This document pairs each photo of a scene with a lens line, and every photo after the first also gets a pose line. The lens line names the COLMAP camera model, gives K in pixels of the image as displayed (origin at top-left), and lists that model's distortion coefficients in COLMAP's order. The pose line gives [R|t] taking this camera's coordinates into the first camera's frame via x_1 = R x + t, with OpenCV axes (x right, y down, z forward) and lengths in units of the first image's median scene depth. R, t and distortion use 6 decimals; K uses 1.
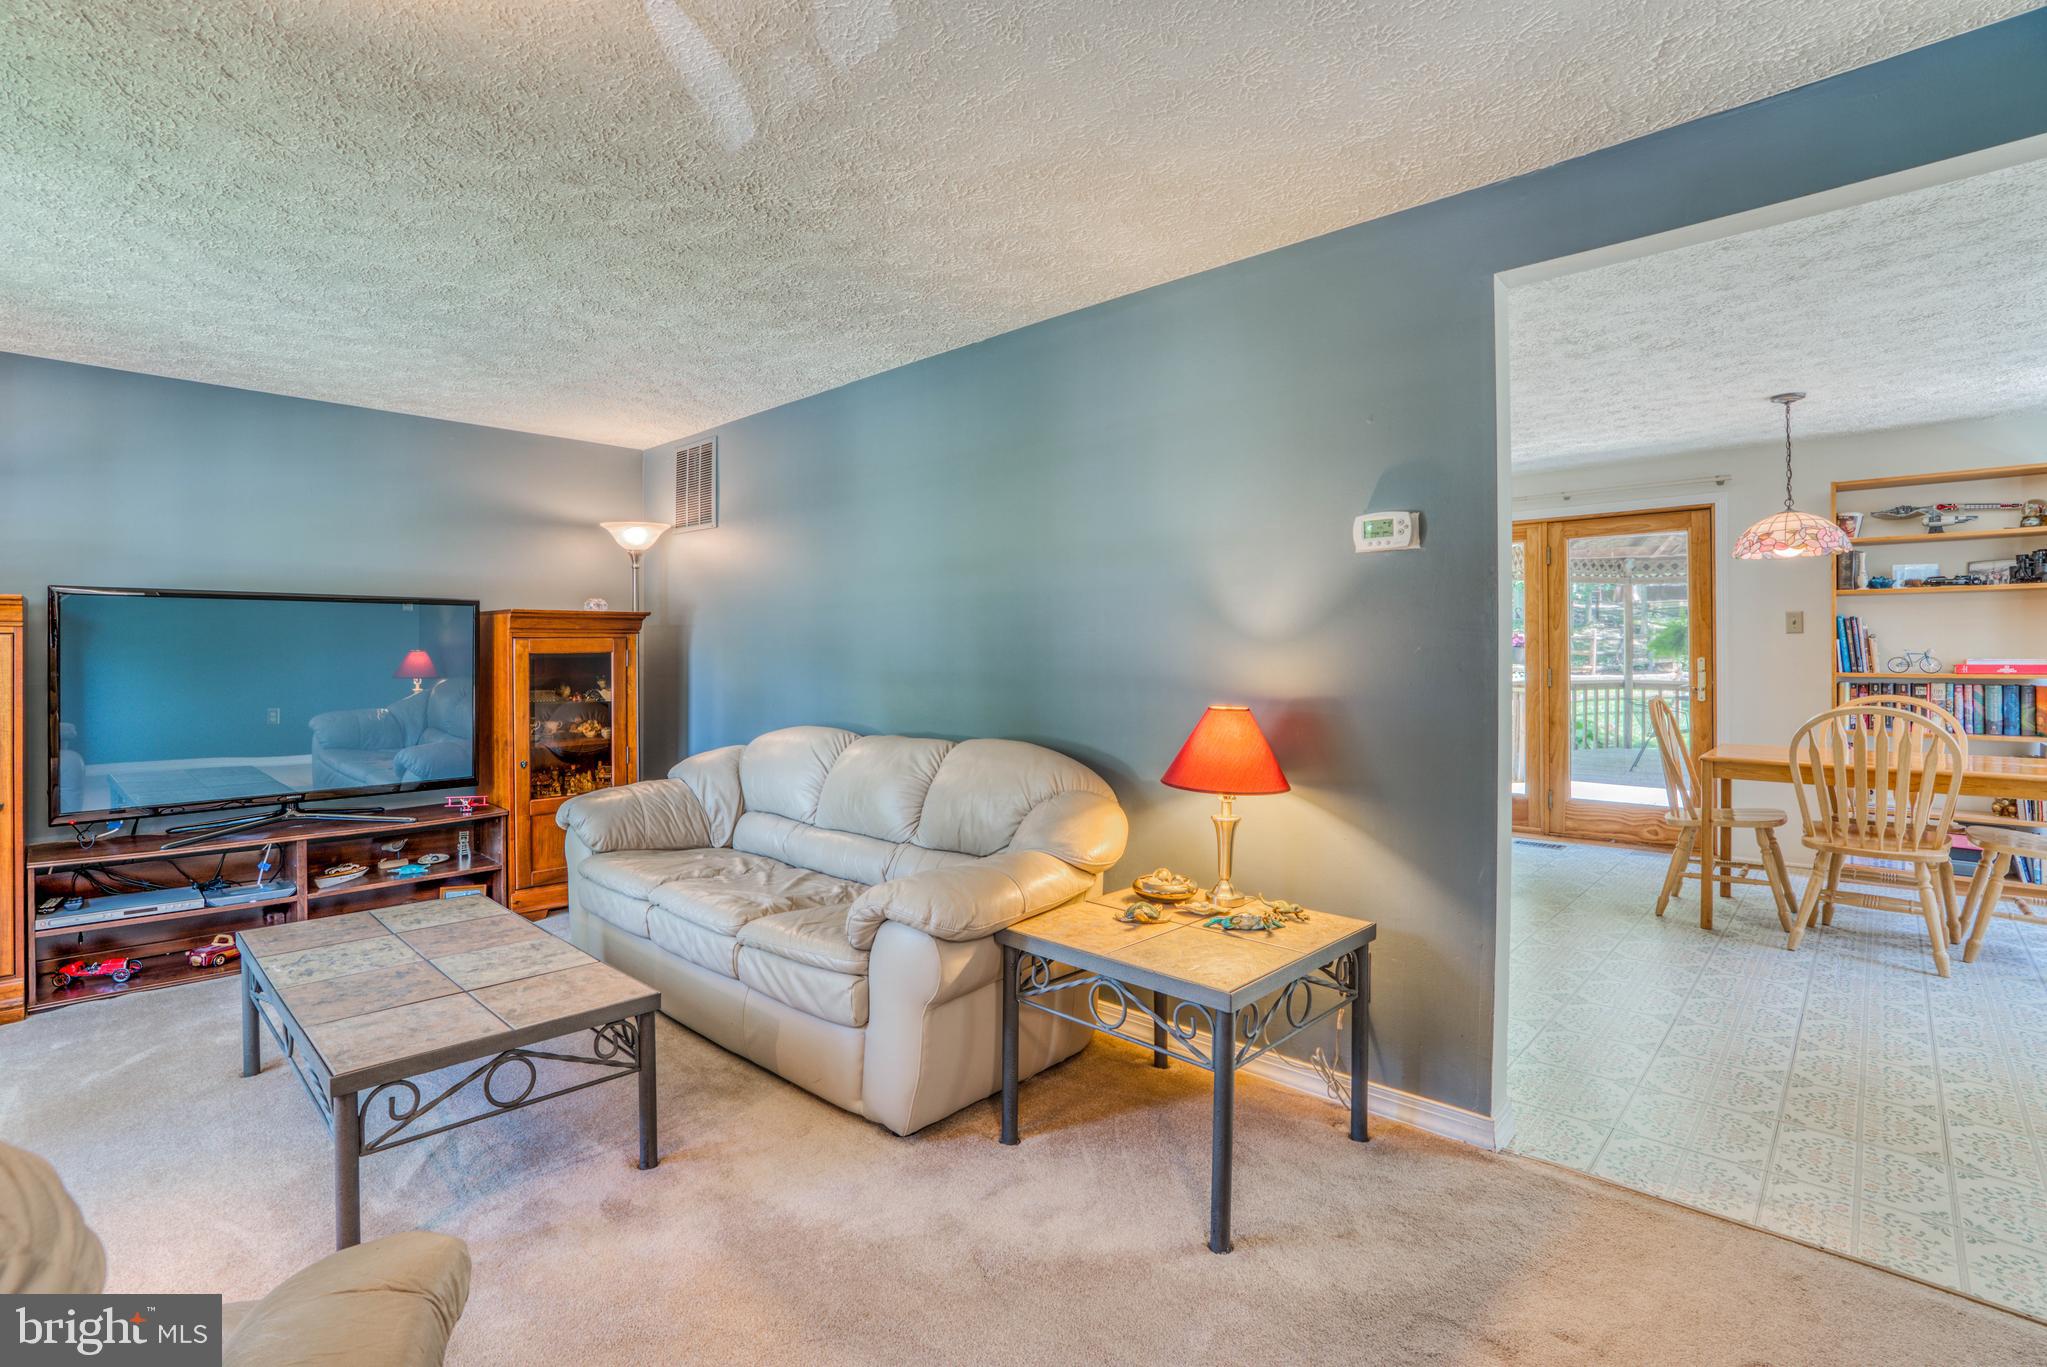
lens RADIAL K [[960.5, 0, 1008.4], [0, 960.5, 656.0], [0, 0, 1]] dist [-0.064046, 0.021874]
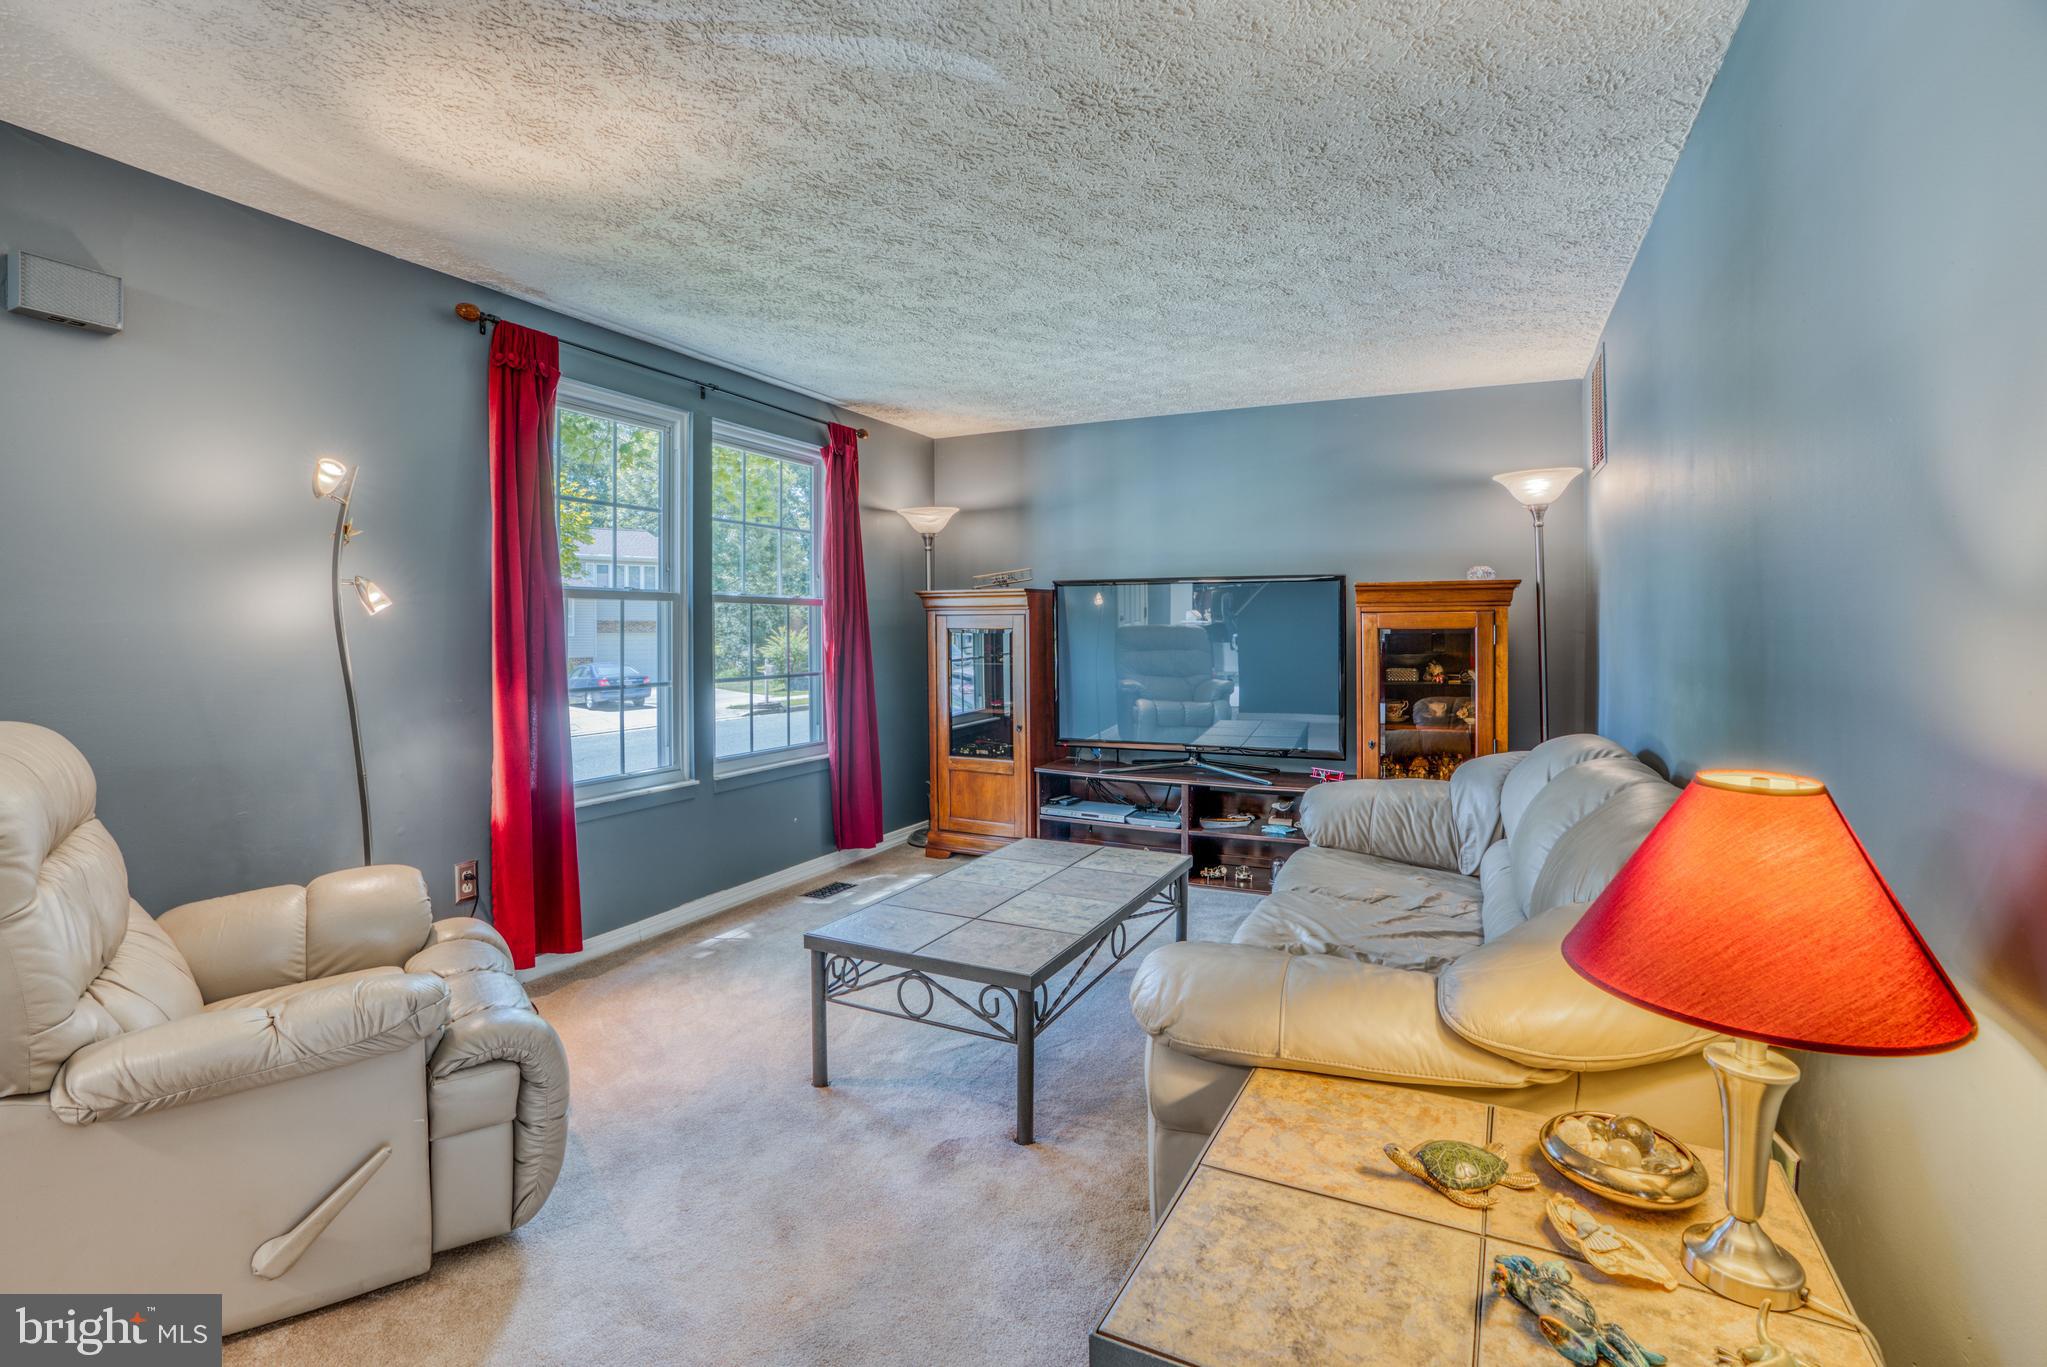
lens RADIAL K [[960.5, 0, 986.5], [0, 960.5, 644.5], [0, 0, 1]] dist [-0.064046, 0.021874]
pose [[0.283328, 0.021444, -0.958783, 0.350566], [-0.003276, 0.999766, 0.021392, -0.007250], [0.959018, -0.002920, 0.283332, 0.416539]]
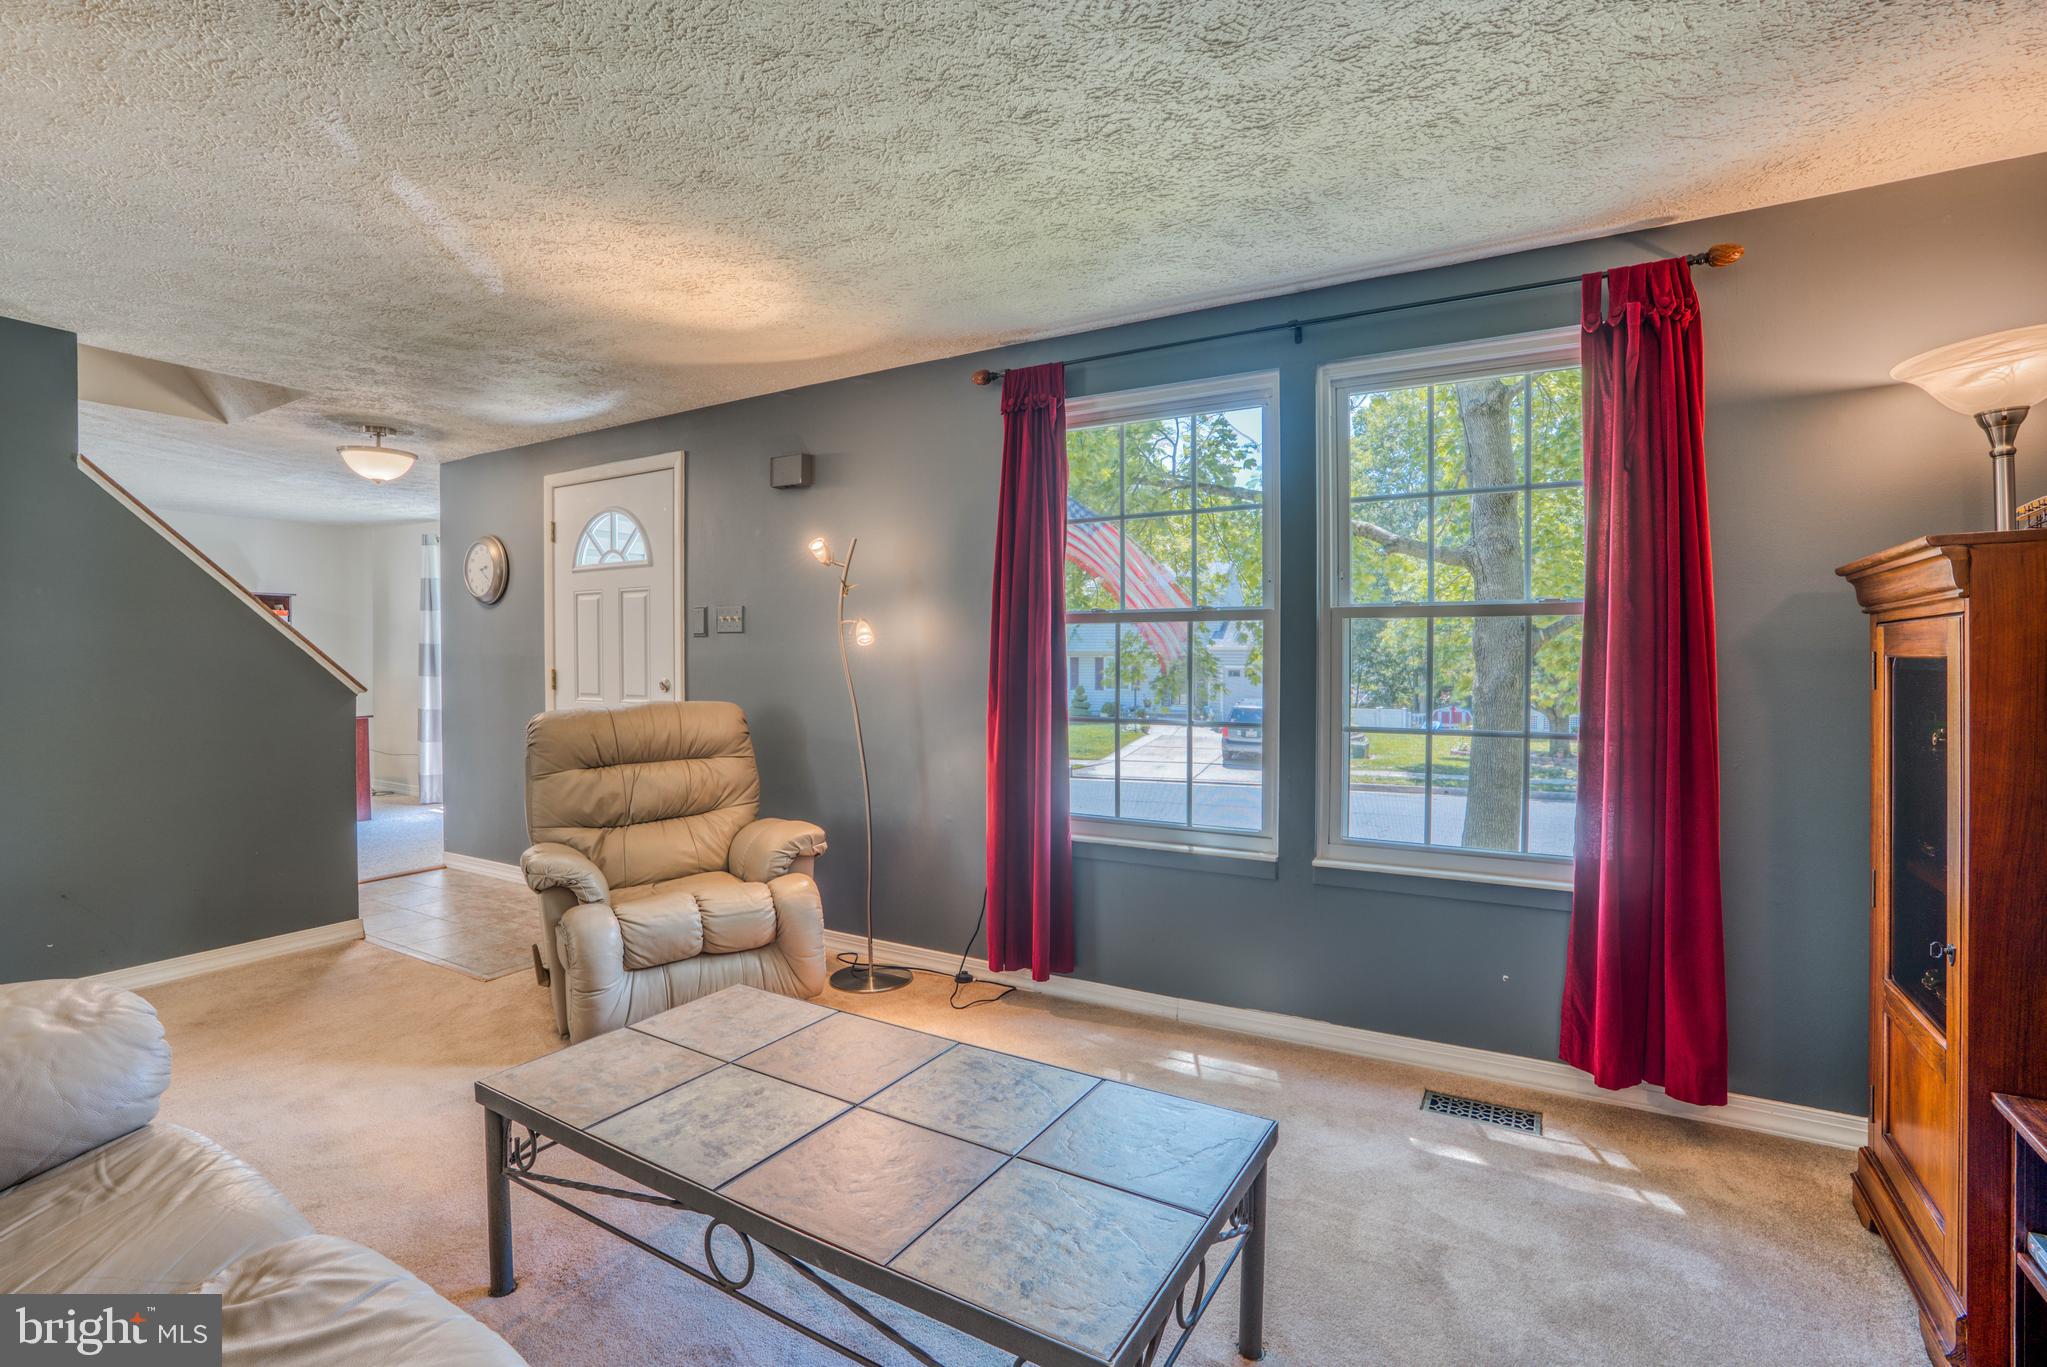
lens RADIAL K [[960.5, 0, 1038.0], [0, 960.5, 675.4], [0, 0, 1]] dist [-0.064046, 0.021874]
pose [[-0.973839, 0.010406, -0.227002, -0.407964], [0.005573, 0.999744, 0.021919, -0.003367], [0.227172, 0.020081, -0.973648, 1.162255]]
